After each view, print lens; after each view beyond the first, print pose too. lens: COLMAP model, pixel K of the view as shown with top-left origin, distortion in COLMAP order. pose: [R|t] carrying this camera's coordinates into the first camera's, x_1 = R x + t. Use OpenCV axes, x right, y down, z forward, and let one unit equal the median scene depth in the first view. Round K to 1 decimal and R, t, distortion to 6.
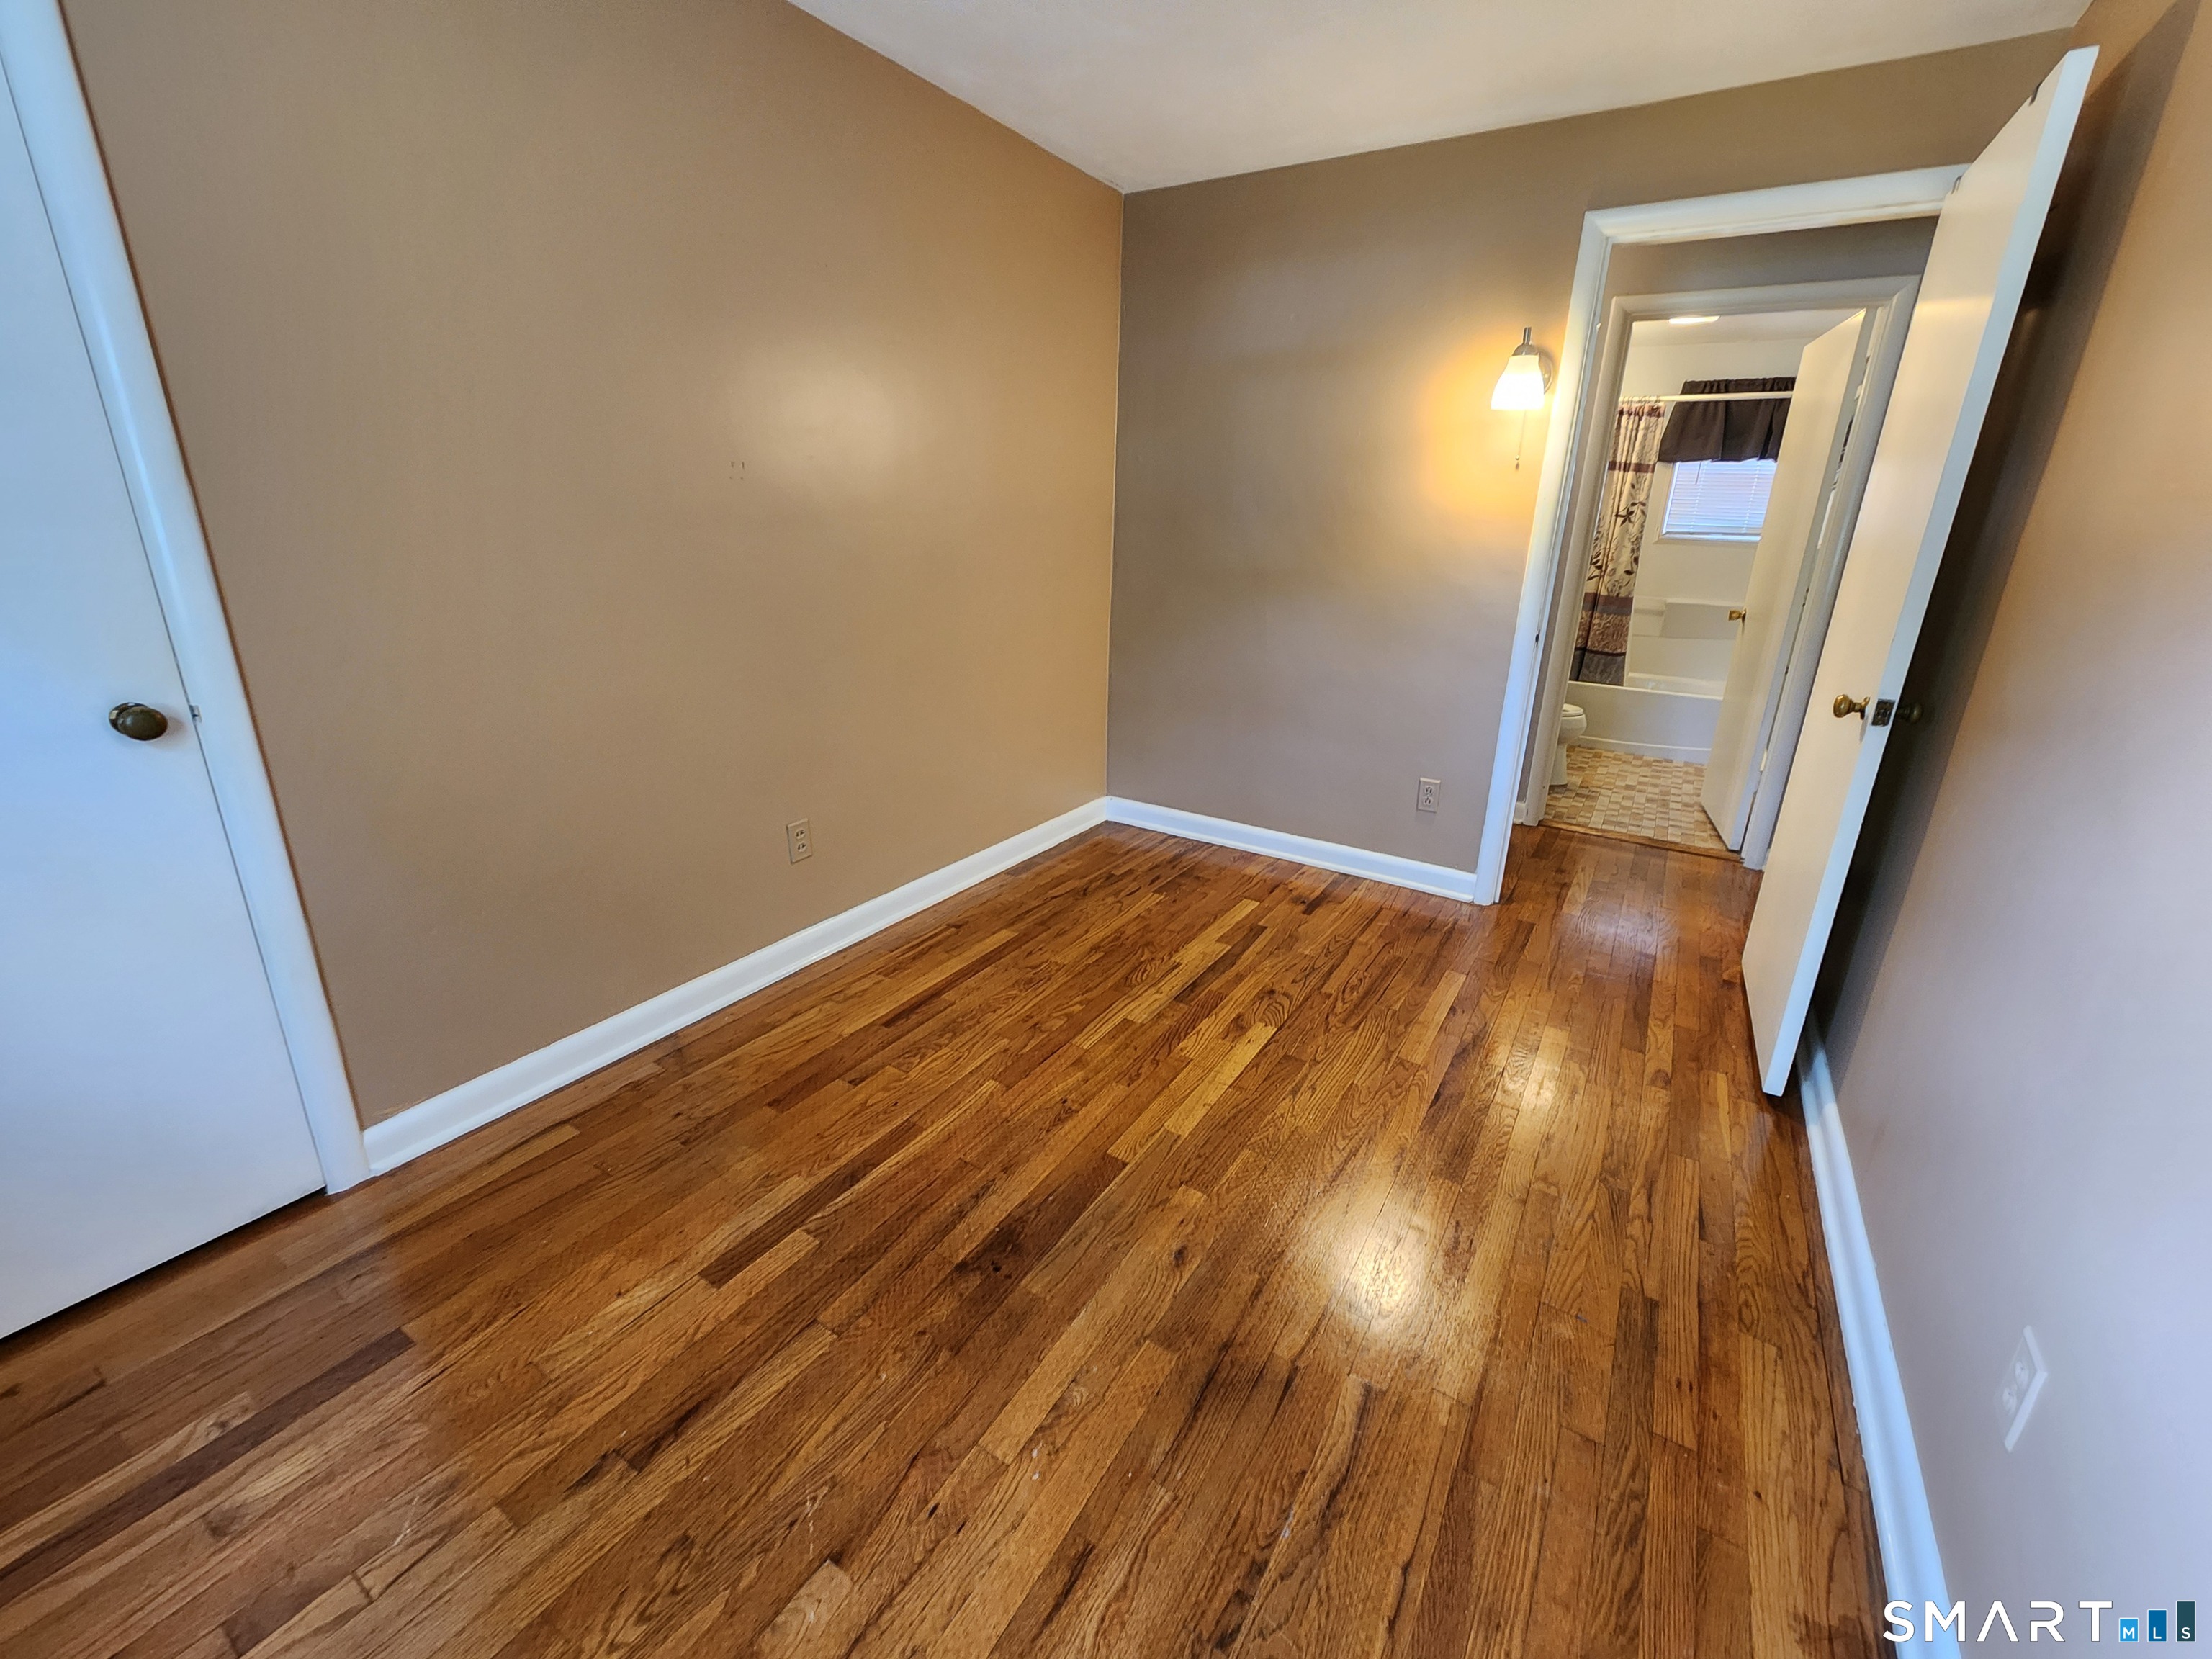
lens RADIAL K [[915.8, 0, 1111.1], [0, 915.8, 816.2], [0, 0, 1]] dist [0.001643, 0.000113]
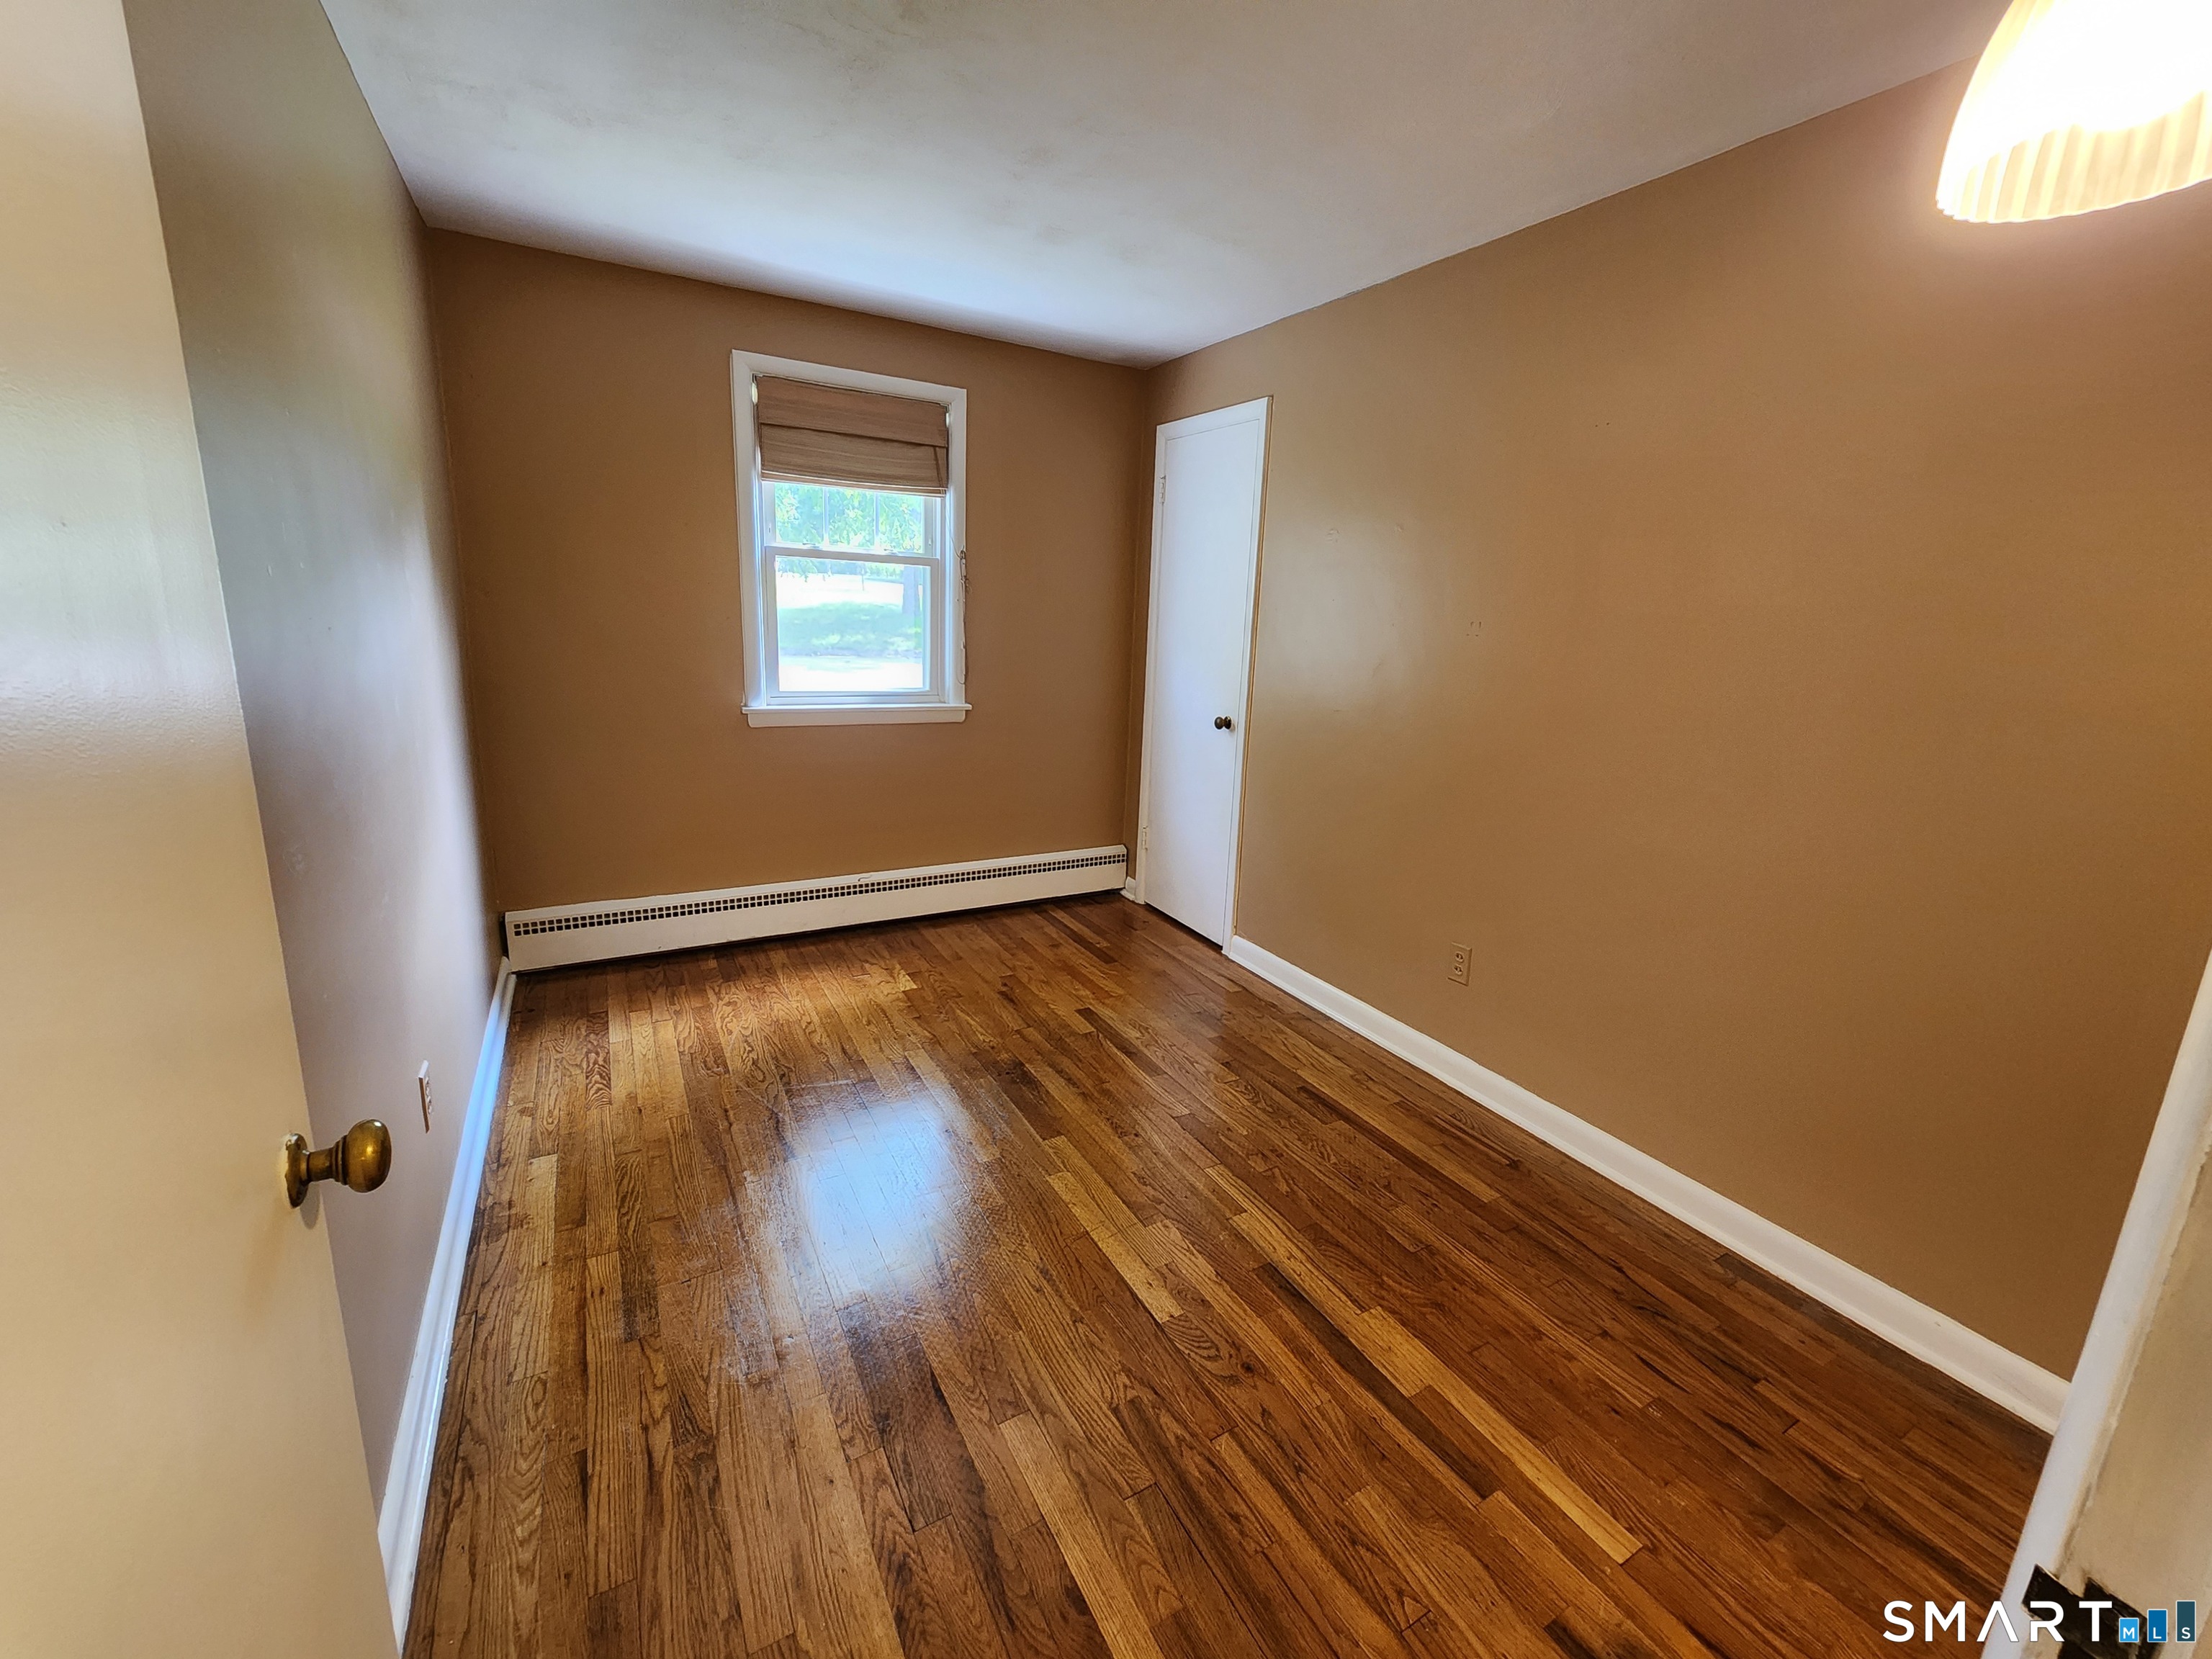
lens RADIAL K [[915.8, 0, 1112.5], [0, 915.8, 820.9], [0, 0, 1]] dist [0.001643, 0.000113]
pose [[-0.484389, 0.147143, -0.862390, 0.801633], [-0.334401, 0.879759, 0.337934, -0.368450], [0.808420, 0.452075, -0.376941, 1.107040]]
